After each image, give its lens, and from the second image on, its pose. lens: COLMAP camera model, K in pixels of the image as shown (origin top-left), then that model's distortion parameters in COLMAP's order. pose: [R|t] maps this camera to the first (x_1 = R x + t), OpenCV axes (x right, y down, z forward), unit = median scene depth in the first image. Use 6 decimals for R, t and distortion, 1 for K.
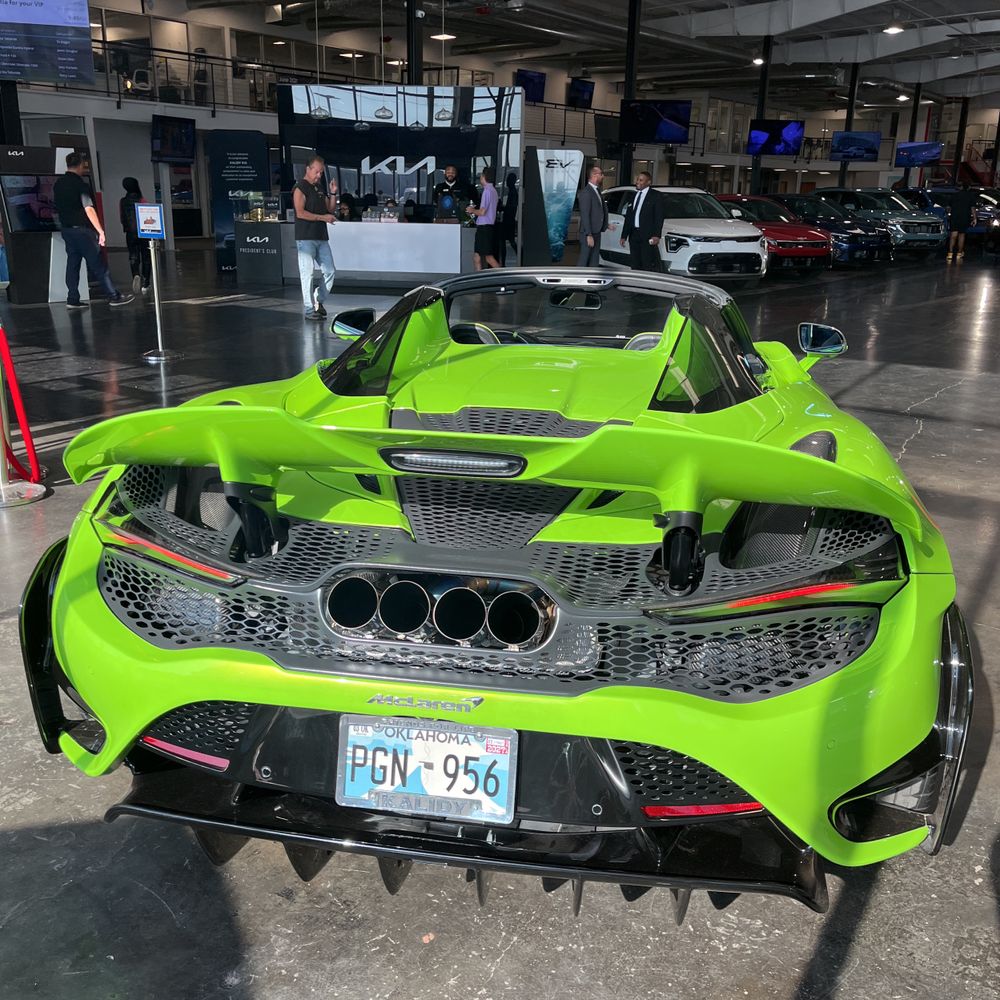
lens RADIAL K [[1004.4, 0, 501.4], [0, 1004.4, 474.0], [0, 0, 1]] dist [0.013425, -0.007119]
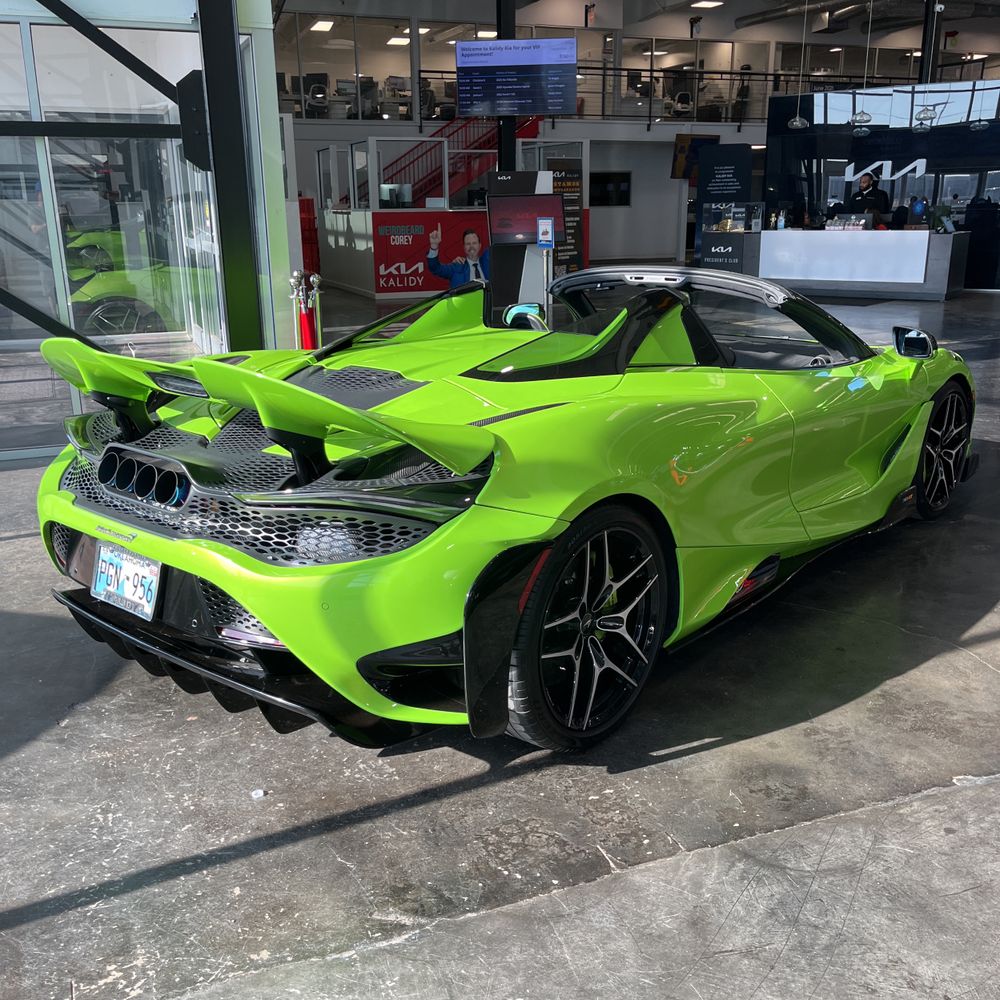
lens RADIAL K [[989.9, 0, 500.0], [0, 989.9, 500.0], [0, 0, 1]] dist [0.032218, -0.034568]
pose [[0.853214, 0.120364, -0.507483, 0.105293], [-0.112320, 0.992580, 0.046578, 0.003200], [0.509323, 0.017259, 0.860402, -0.002083]]
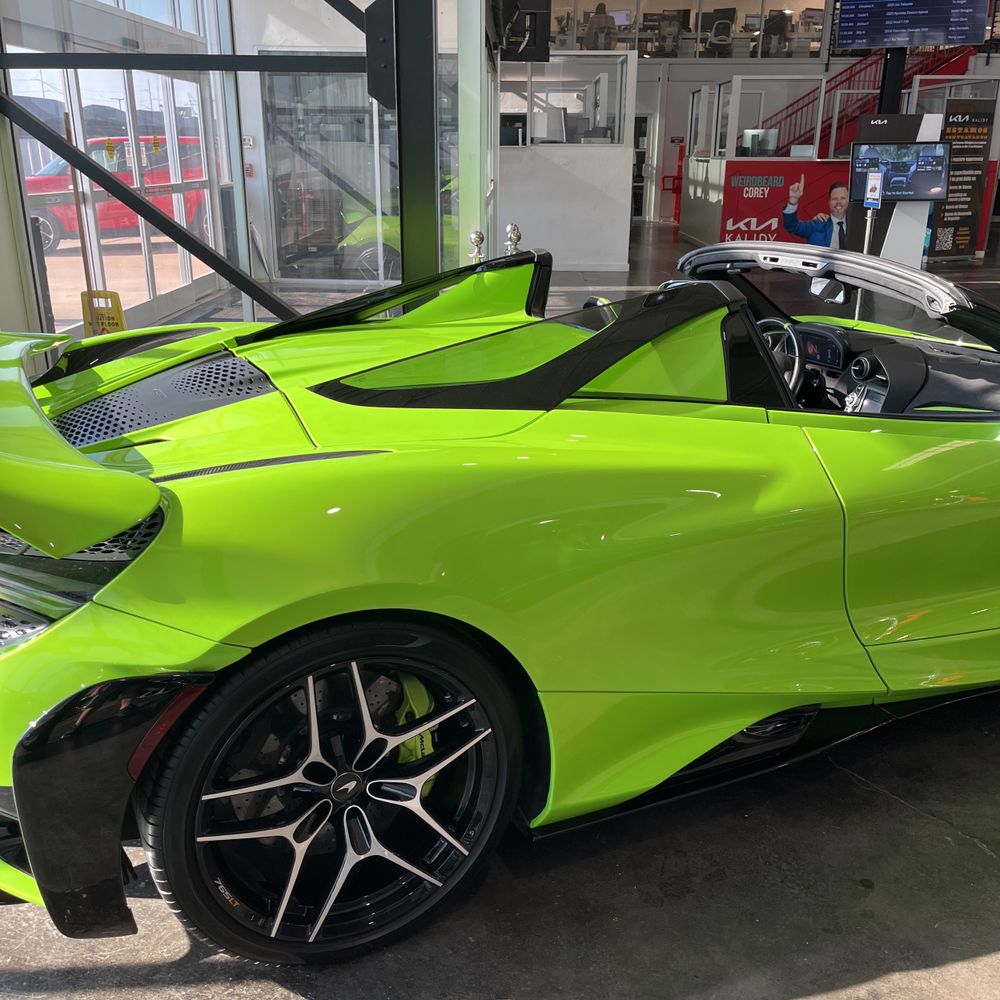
lens RADIAL K [[999.1, 0, 510.8], [0, 999.1, 500.9], [0, 0, 1]] dist [0.039147, -0.029944]
pose [[0.585866, 0.250967, -0.770569, 0.122140], [-0.212826, 0.965113, 0.152517, -0.018143], [0.781963, 0.074642, 0.618839, 0.076924]]
